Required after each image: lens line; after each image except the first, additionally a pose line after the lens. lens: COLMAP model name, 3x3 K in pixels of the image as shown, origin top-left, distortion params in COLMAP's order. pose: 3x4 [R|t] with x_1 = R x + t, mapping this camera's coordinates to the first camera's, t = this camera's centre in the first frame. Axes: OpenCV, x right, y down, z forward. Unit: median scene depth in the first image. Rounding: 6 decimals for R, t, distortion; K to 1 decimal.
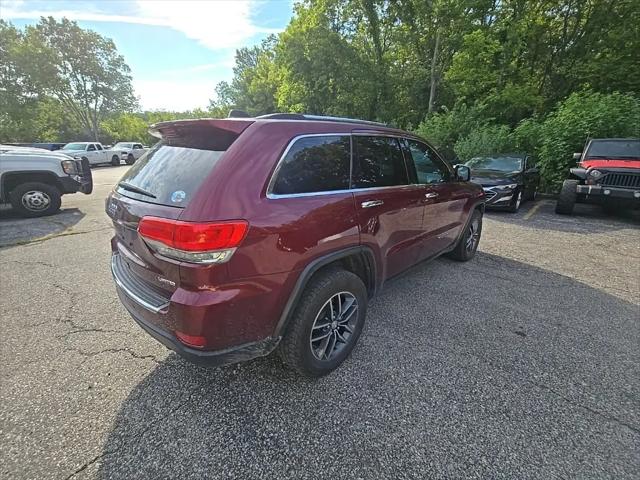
lens RADIAL K [[280.0, 0, 321.6], [0, 280.0, 230.6], [0, 0, 1]] dist [0.012644, -0.009691]
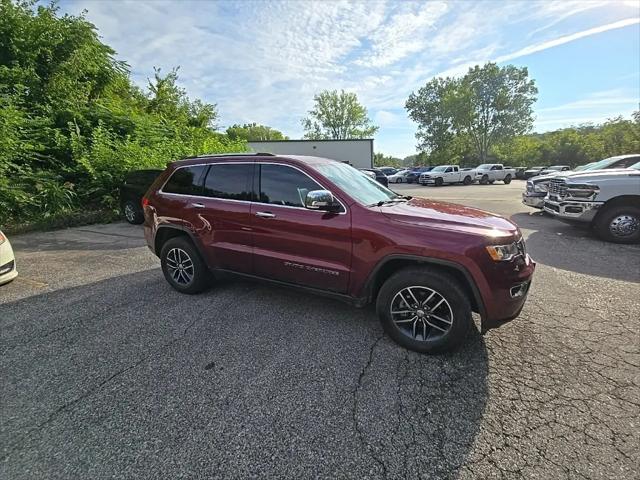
lens RADIAL K [[280.0, 0, 321.6], [0, 280.0, 230.6], [0, 0, 1]] dist [0.012644, -0.009691]
pose [[0.321528, 0.190612, -0.927516, 0.165899], [-0.255252, 0.960716, 0.108951, -0.027062], [0.911848, 0.201720, 0.357552, 0.093966]]
